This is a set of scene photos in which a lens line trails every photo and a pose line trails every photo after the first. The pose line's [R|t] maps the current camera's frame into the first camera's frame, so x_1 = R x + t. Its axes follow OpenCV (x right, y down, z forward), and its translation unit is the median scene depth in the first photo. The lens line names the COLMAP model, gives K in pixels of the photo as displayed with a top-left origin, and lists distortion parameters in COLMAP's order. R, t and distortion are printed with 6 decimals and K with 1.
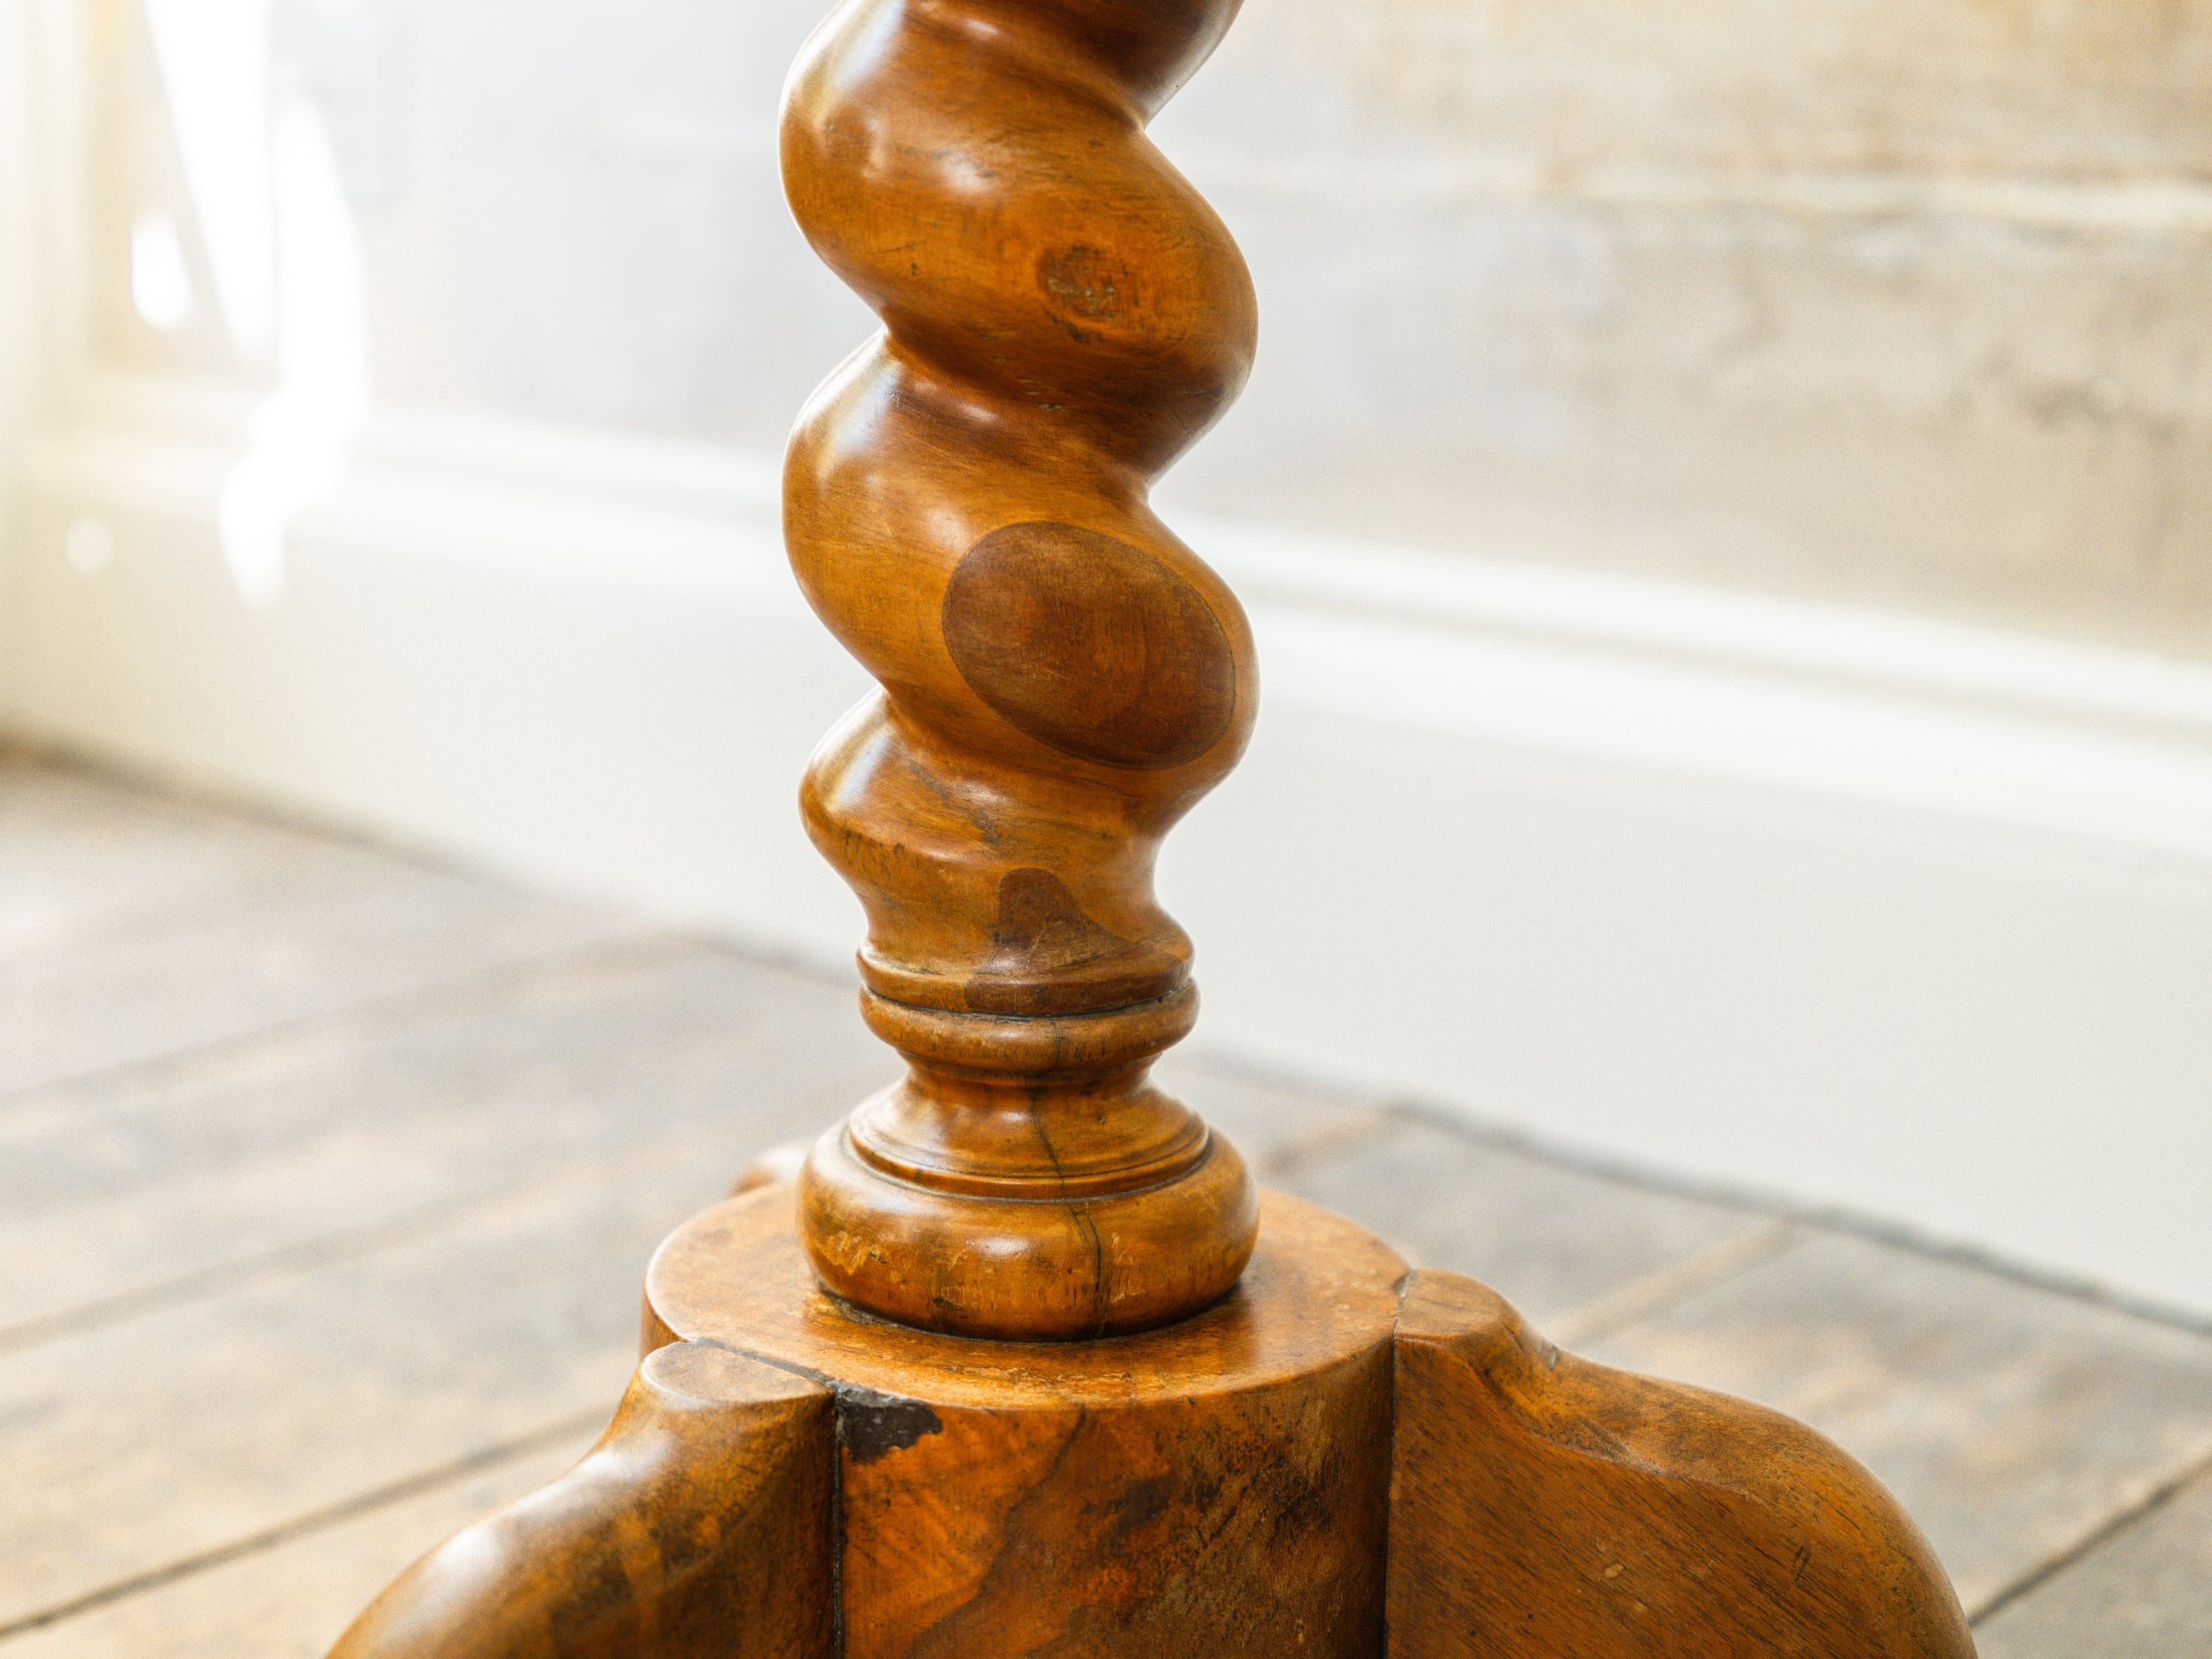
lens RADIAL K [[3480.2, 0, 1103.0], [0, 3480.2, 841.0], [0, 0, 1]] dist [0.004723, -0.149877]
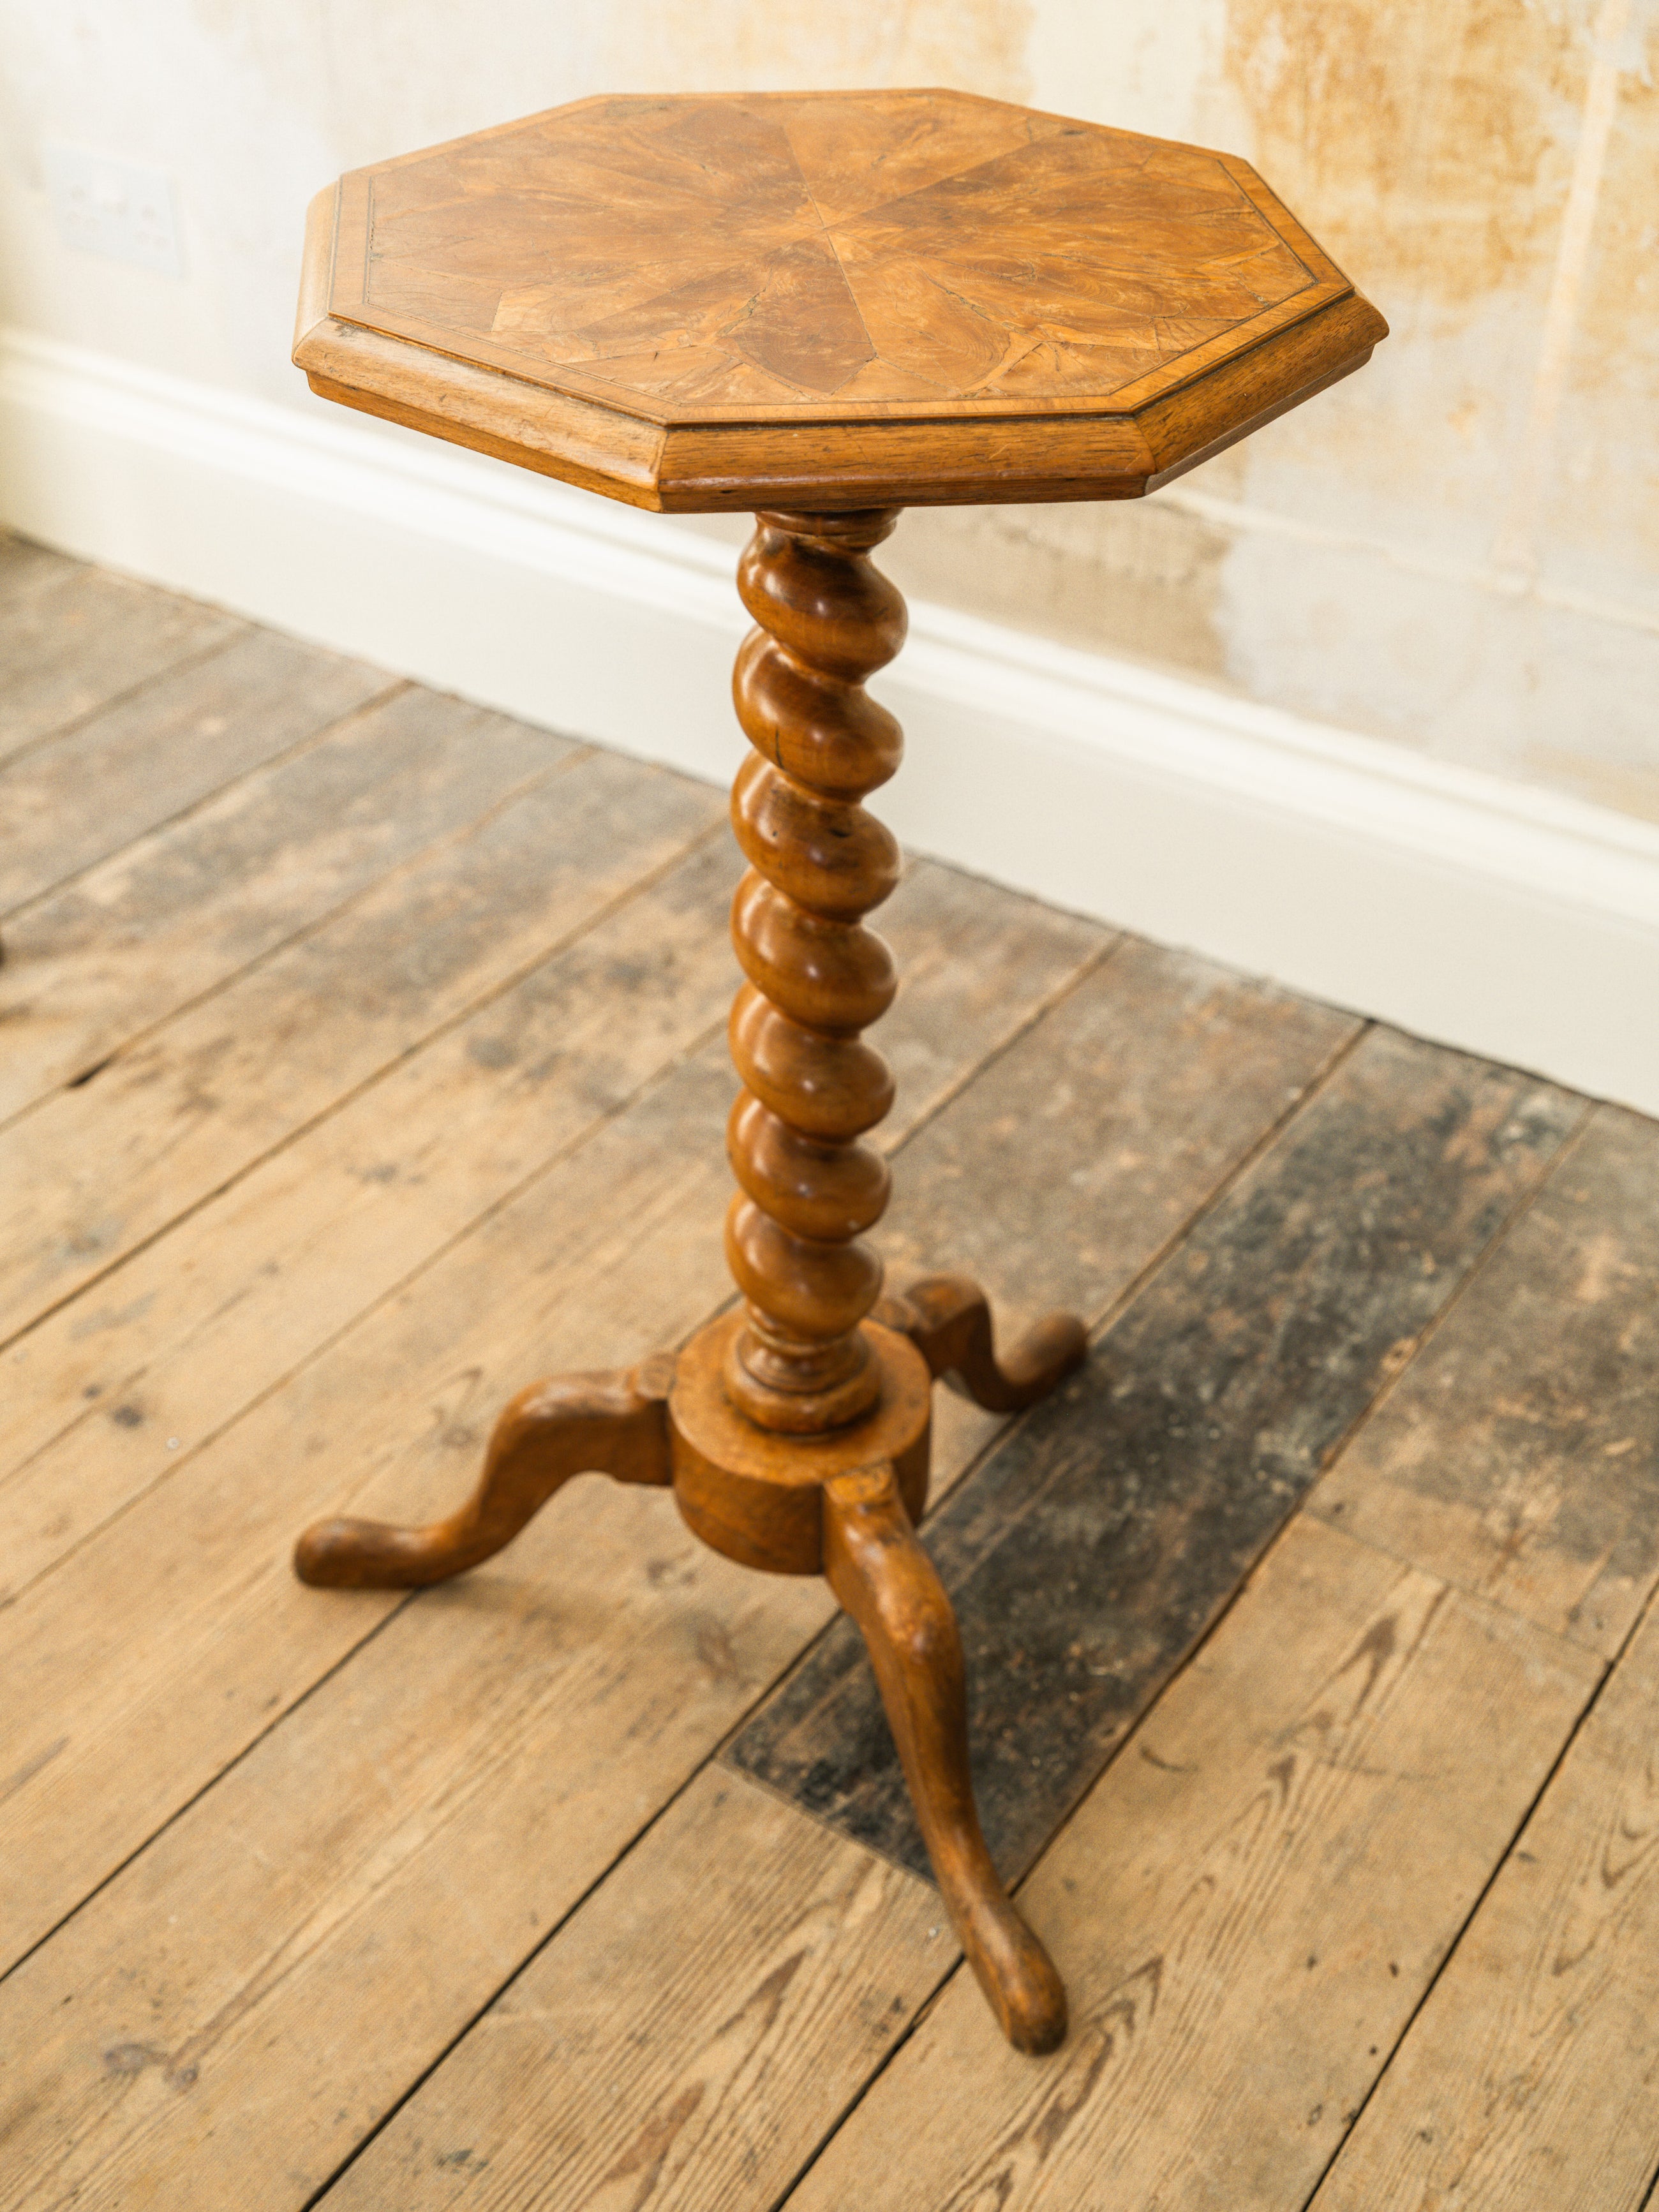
lens RADIAL K [[2483.1, 0, 825.9], [0, 2483.1, 1106.4], [0, 0, 1]] dist [0.001826, 0.001266]
pose [[0.991564, -0.093945, 0.089302, -0.032950], [0.047710, 0.905131, 0.422447, -0.468308], [-0.120516, -0.414622, 0.901978, -0.613850]]
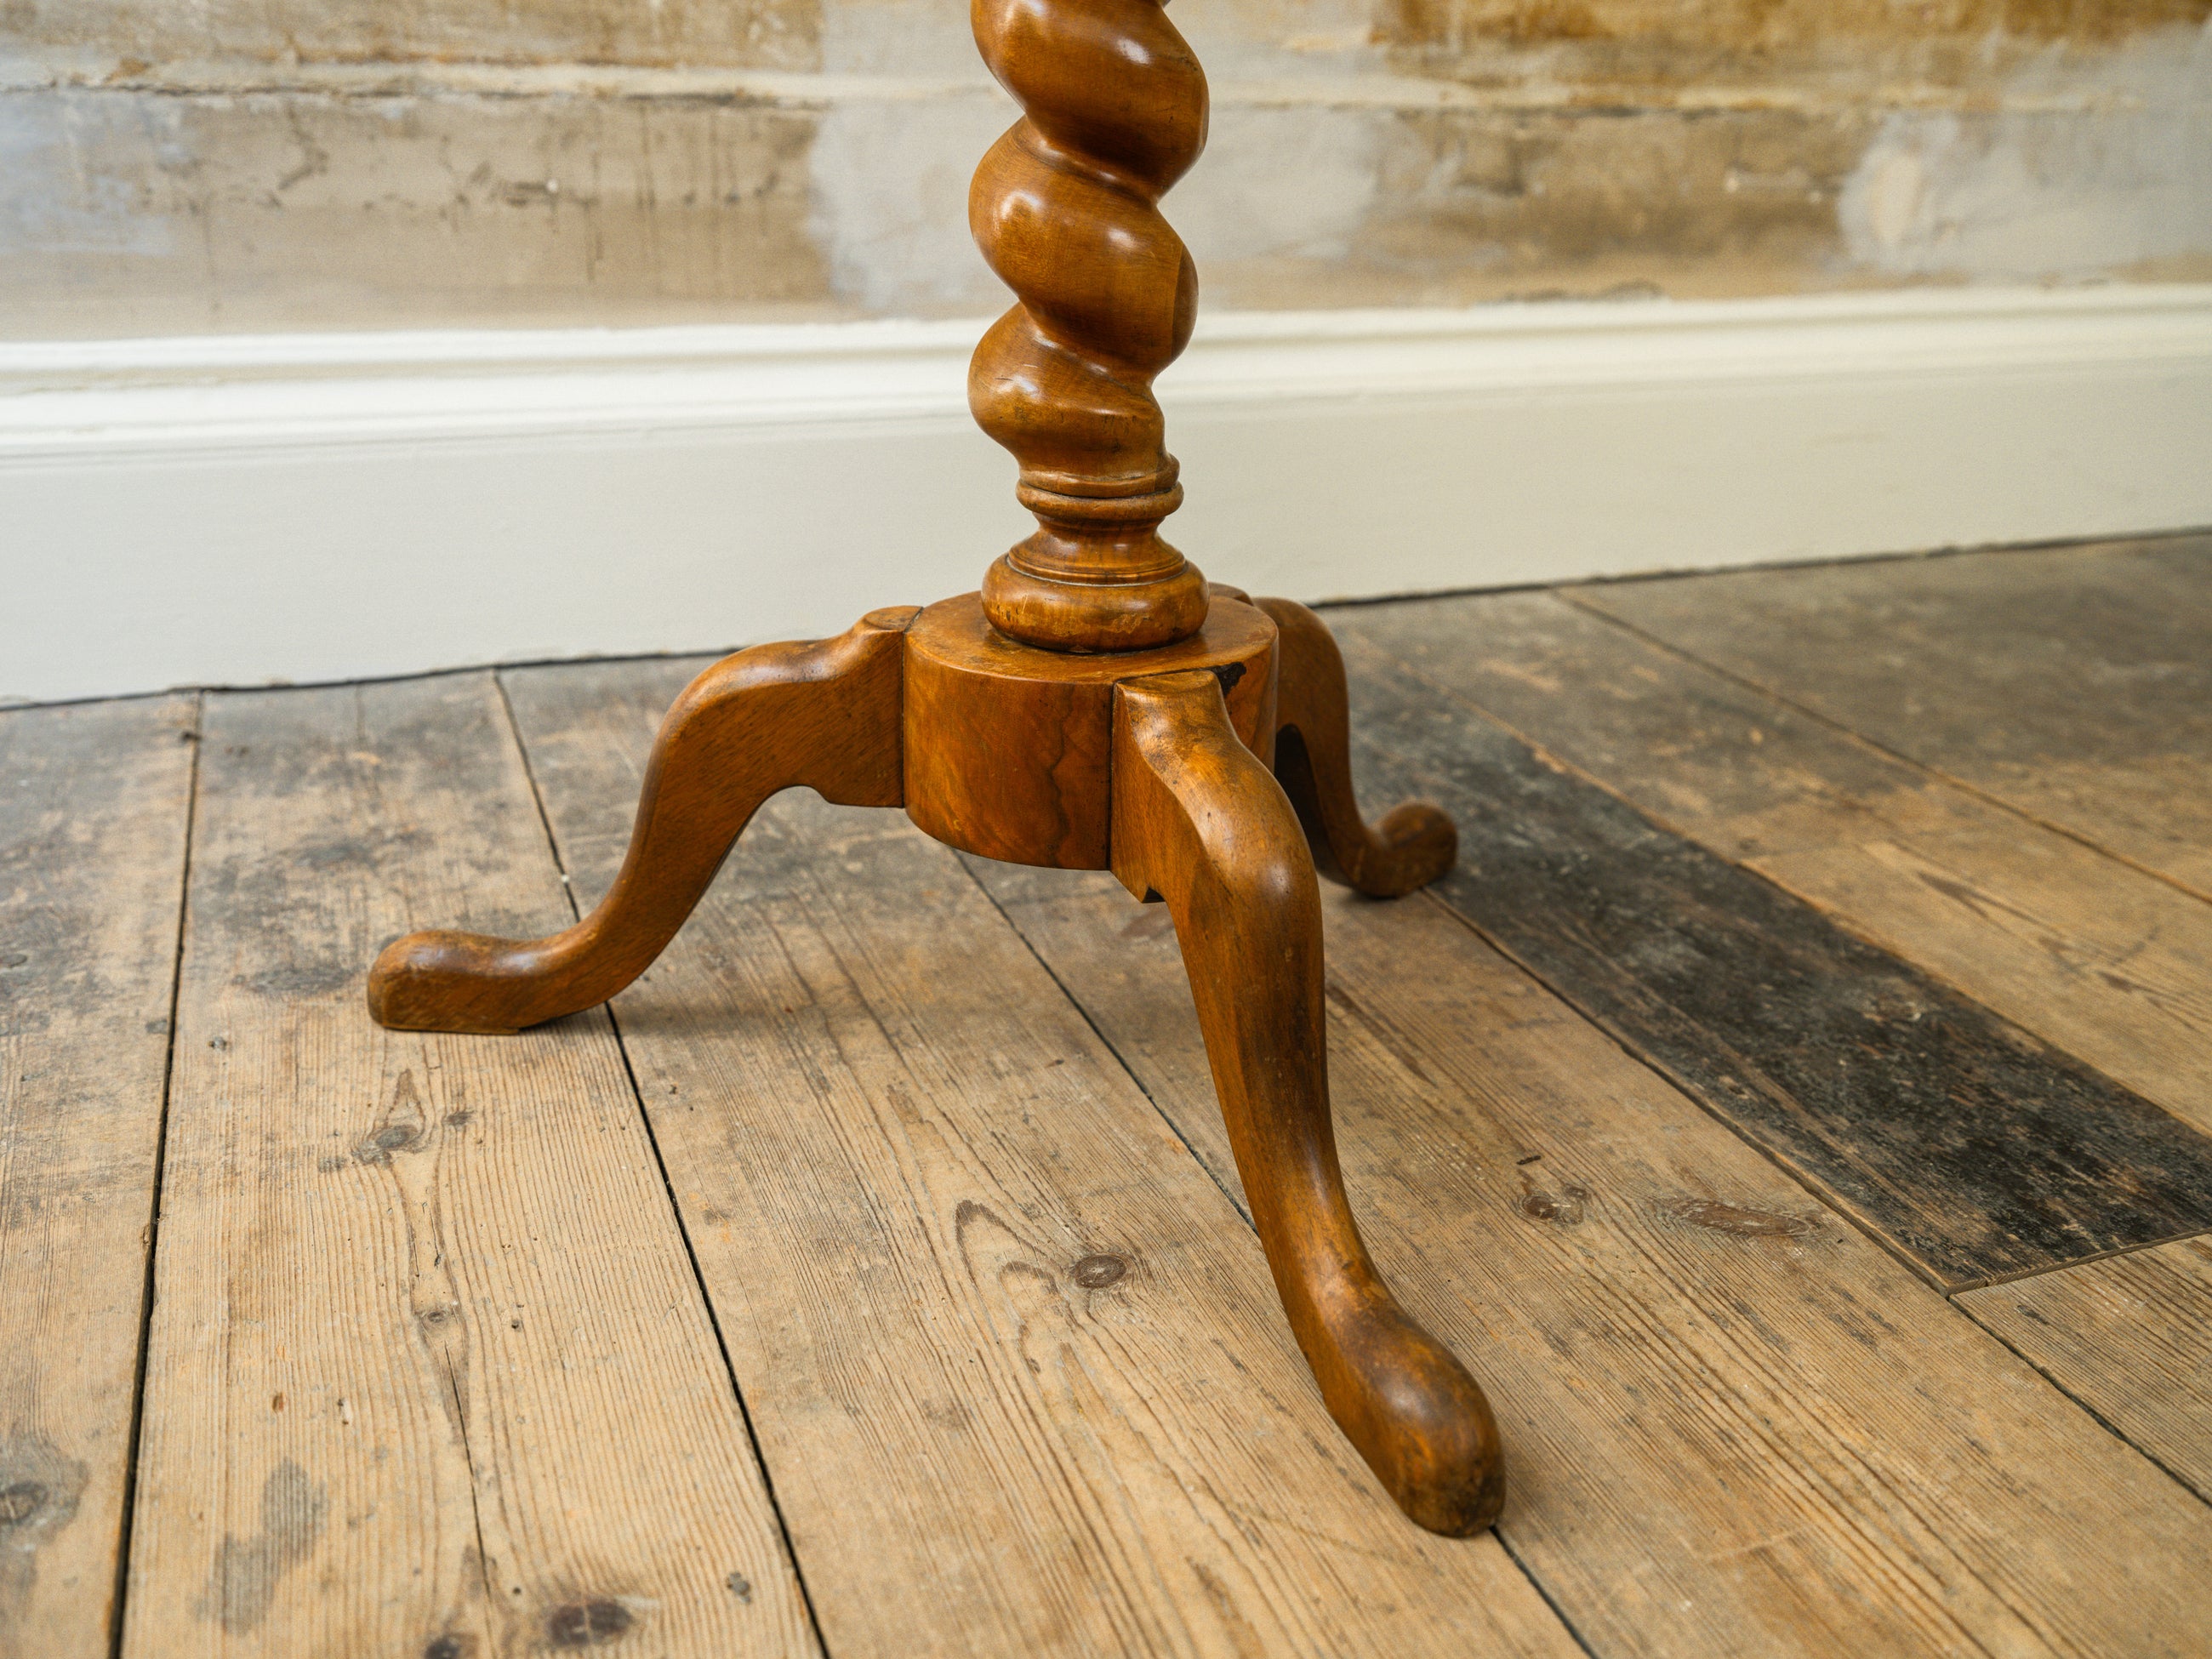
lens RADIAL K [[2003.5, 0, 1109.4], [0, 2003.5, 820.7], [0, 0, 1]] dist [0.010543, 0.016210]
pose [[0.446712, -0.337568, 0.828551, -0.551483], [0.178581, 0.941095, 0.287139, -0.061098], [-0.876674, 0.019696, 0.480681, 0.220750]]
